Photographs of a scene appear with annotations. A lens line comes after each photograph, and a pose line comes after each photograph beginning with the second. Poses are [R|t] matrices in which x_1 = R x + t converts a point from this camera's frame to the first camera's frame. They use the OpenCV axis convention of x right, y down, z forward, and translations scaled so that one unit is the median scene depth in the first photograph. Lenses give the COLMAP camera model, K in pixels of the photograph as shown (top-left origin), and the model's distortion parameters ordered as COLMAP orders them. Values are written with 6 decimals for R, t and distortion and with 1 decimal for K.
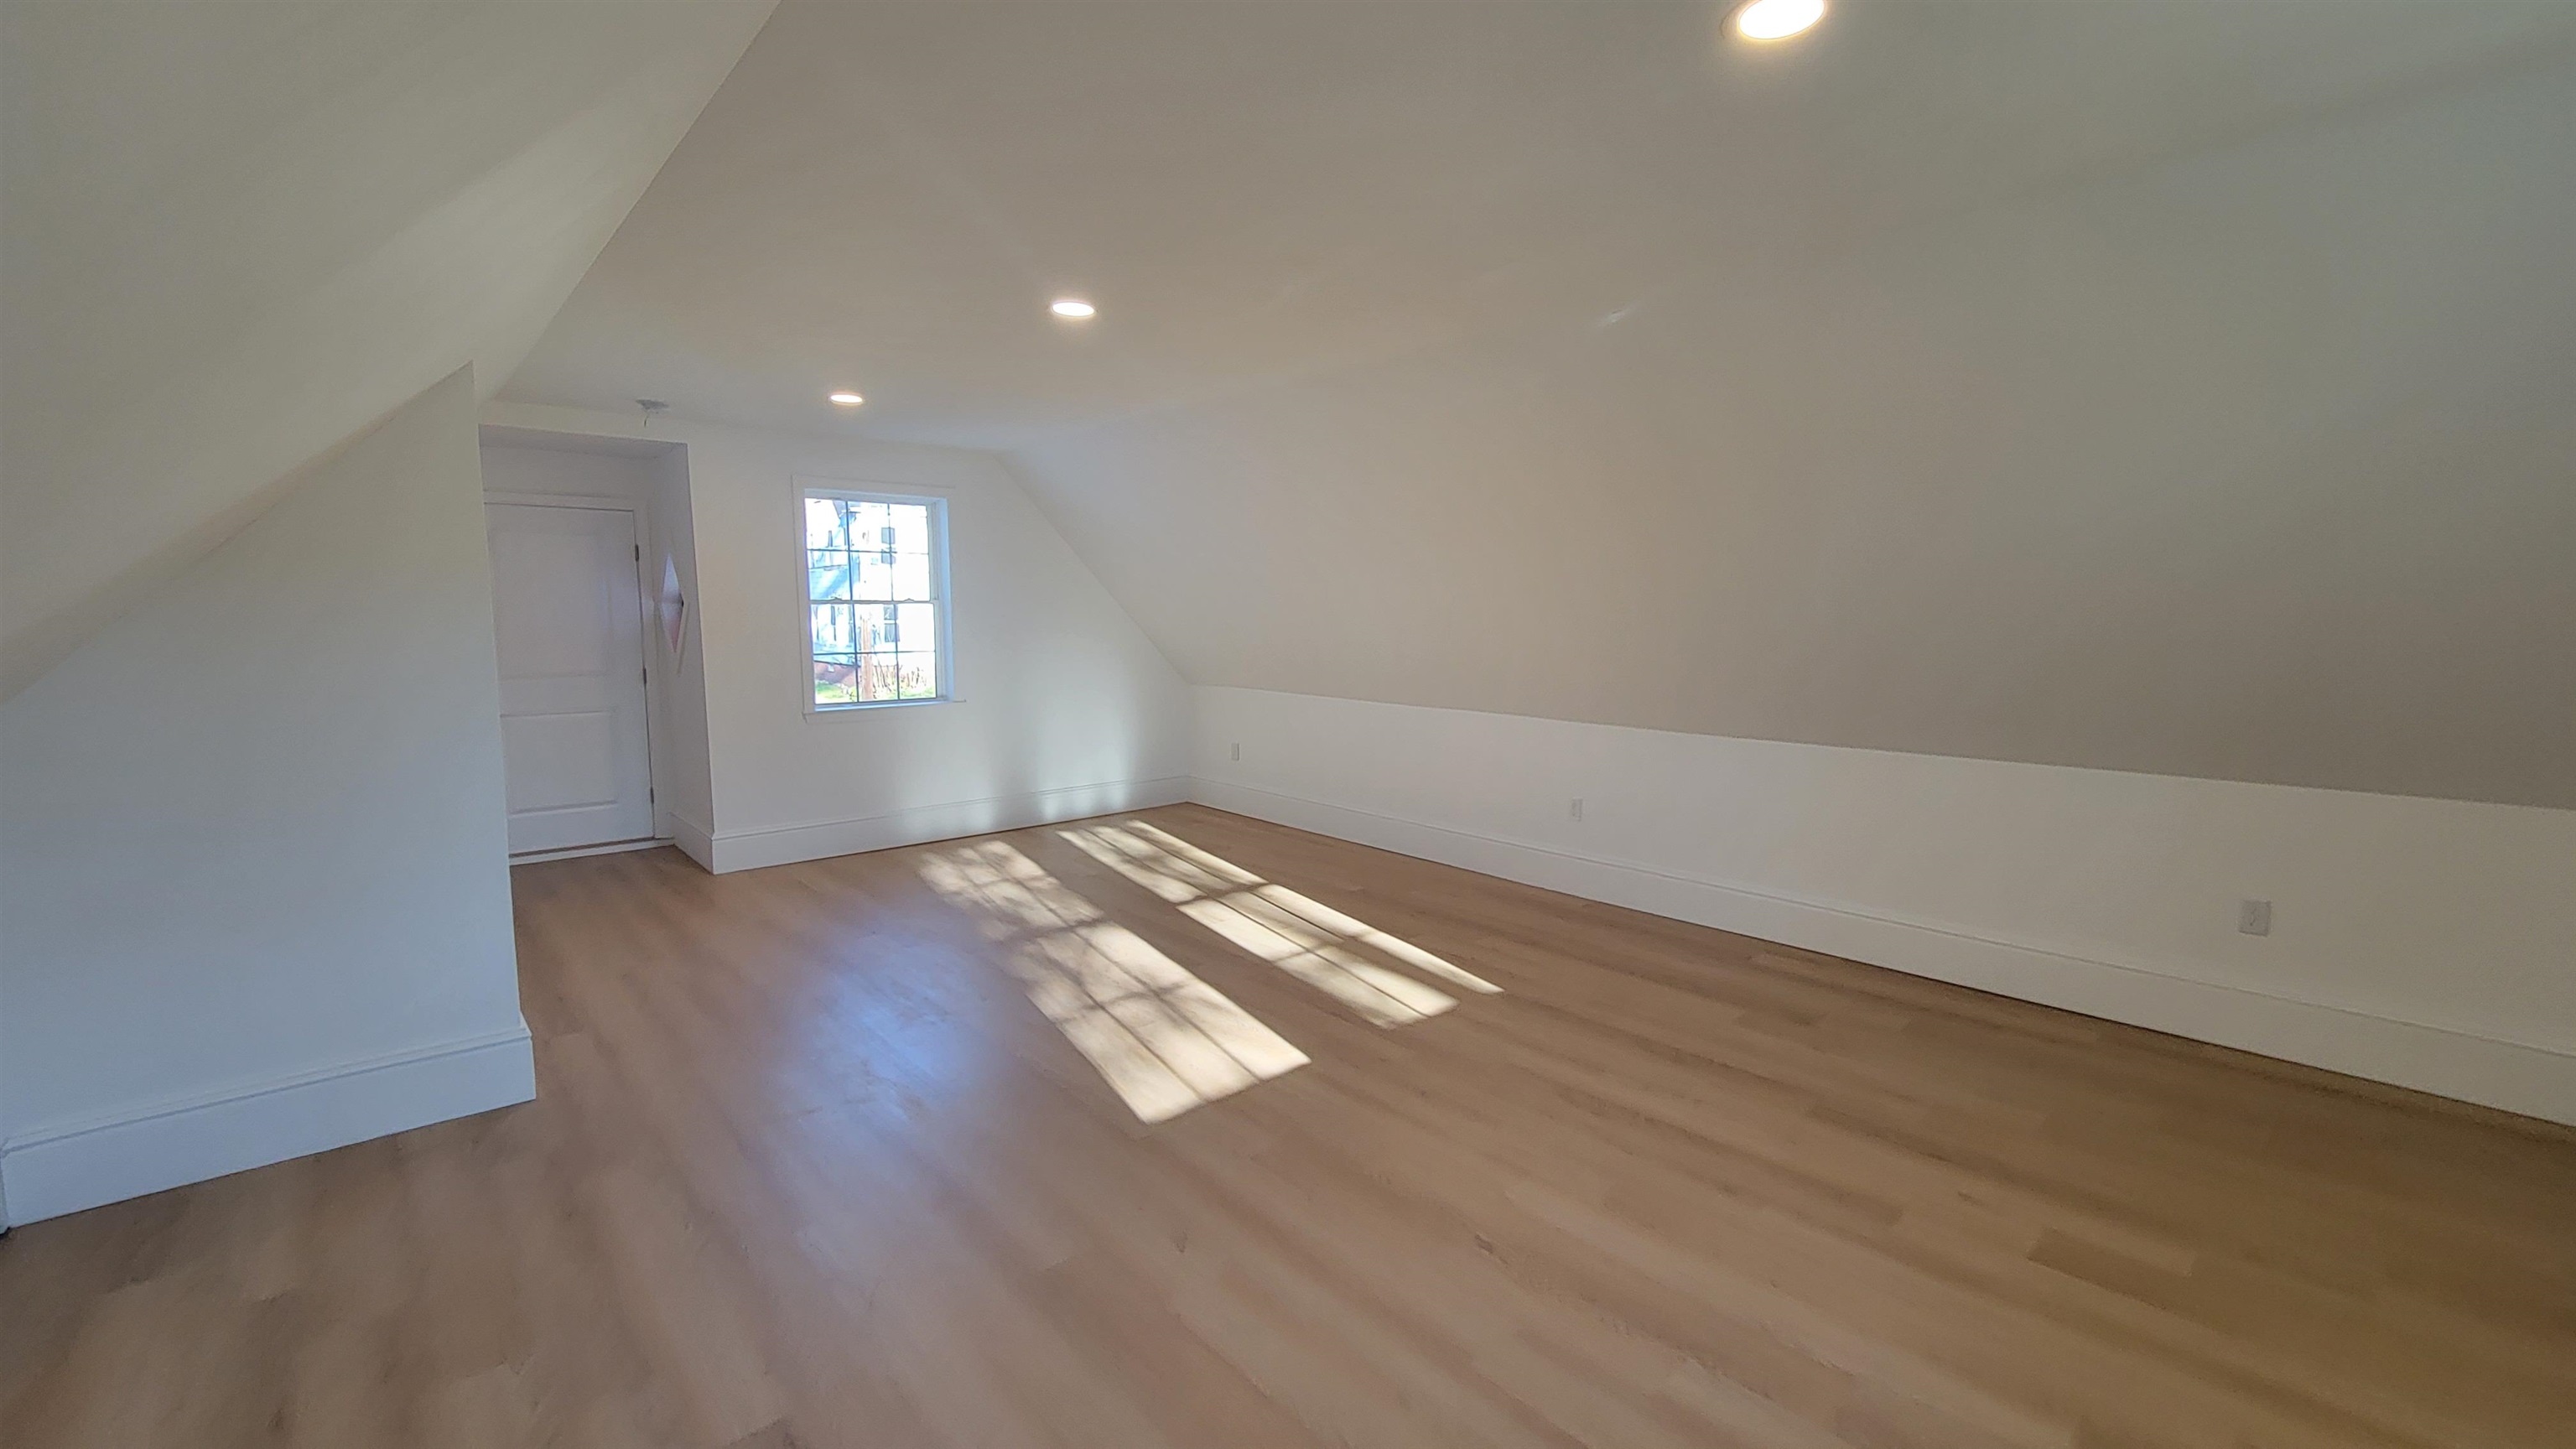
lens RADIAL K [[1028.8, 0, 1326.5], [0, 1028.8, 725.7], [0, 0, 1]] dist [0.000509, -0.000121]
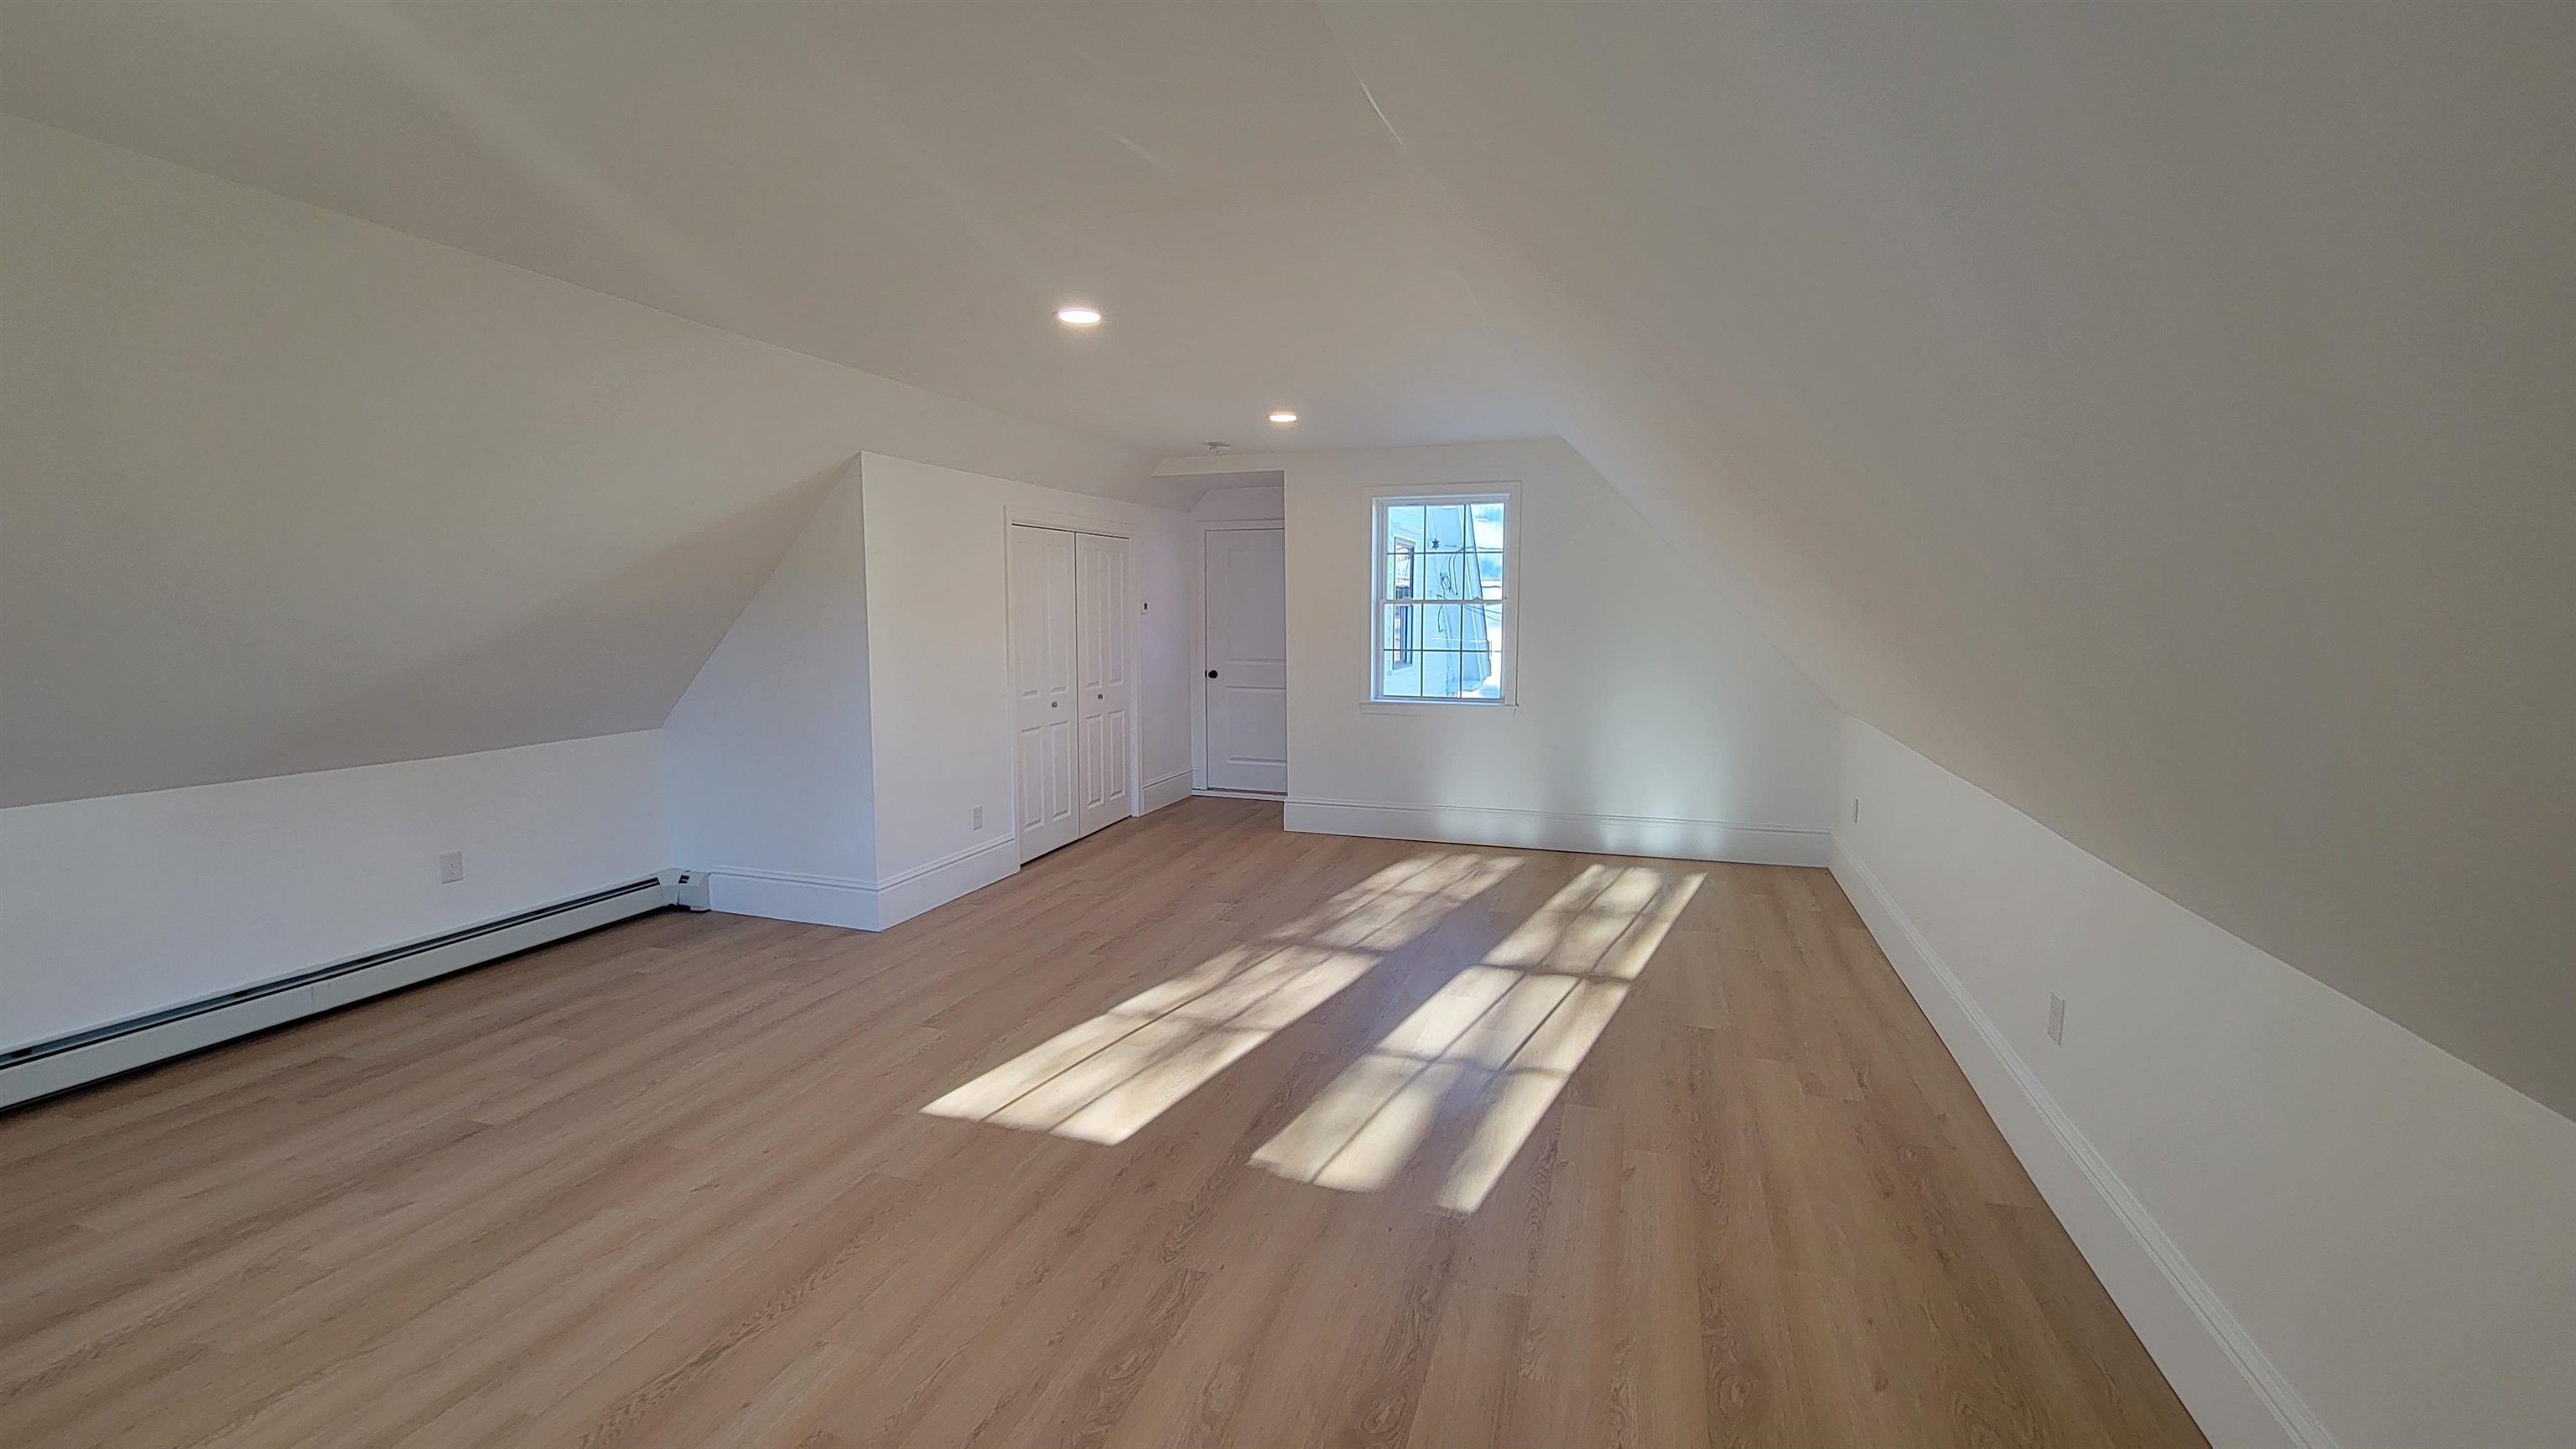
lens RADIAL K [[1045.3, 0, 1290.4], [0, 1045.3, 727.2], [0, 0, 1]] dist [-0.000812, -0.002303]
pose [[0.504949, 0.104945, -0.856745, 0.643125], [-0.102081, 0.992876, 0.061456, -0.072718], [0.857092, 0.056425, 0.512065, 0.555913]]
